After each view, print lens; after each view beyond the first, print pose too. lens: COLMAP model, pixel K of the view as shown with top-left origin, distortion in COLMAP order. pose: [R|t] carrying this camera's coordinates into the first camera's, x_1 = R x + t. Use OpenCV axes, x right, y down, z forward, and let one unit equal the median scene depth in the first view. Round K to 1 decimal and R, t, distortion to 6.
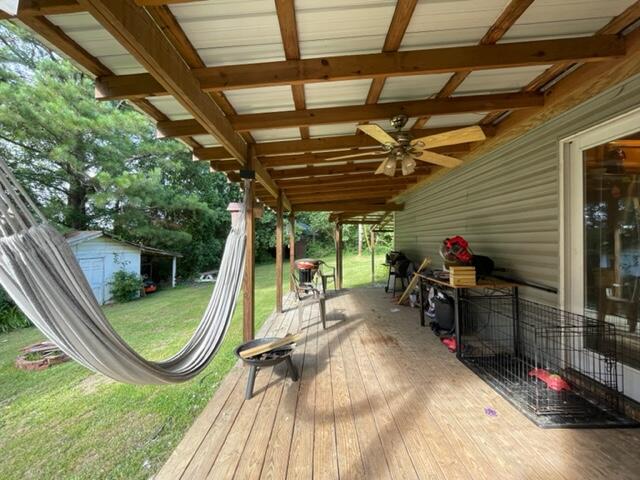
lens RADIAL K [[256.4, 0, 322.4], [0, 256.4, 239.8], [0, 0, 1]] dist [0.001840, 0.000123]
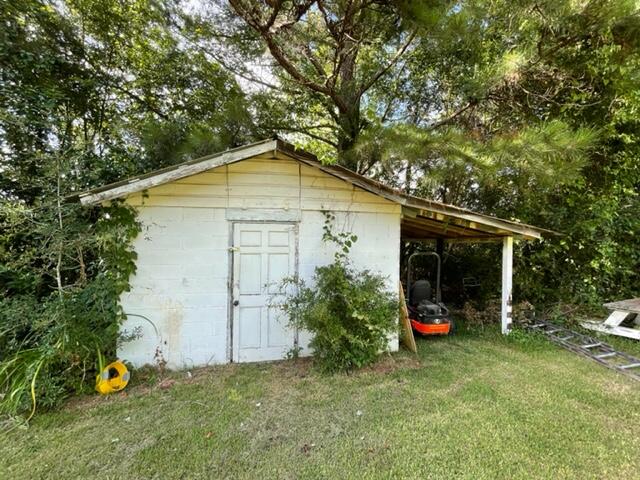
lens RADIAL K [[256.4, 0, 322.5], [0, 256.4, 239.7], [0, 0, 1]] dist [0.001840, 0.000123]
pose [[0.432709, 0.002400, -0.901530, -0.417106], [-0.003031, 0.999995, 0.001208, 0.073818], [0.901529, 0.002210, 0.432714, 0.701176]]
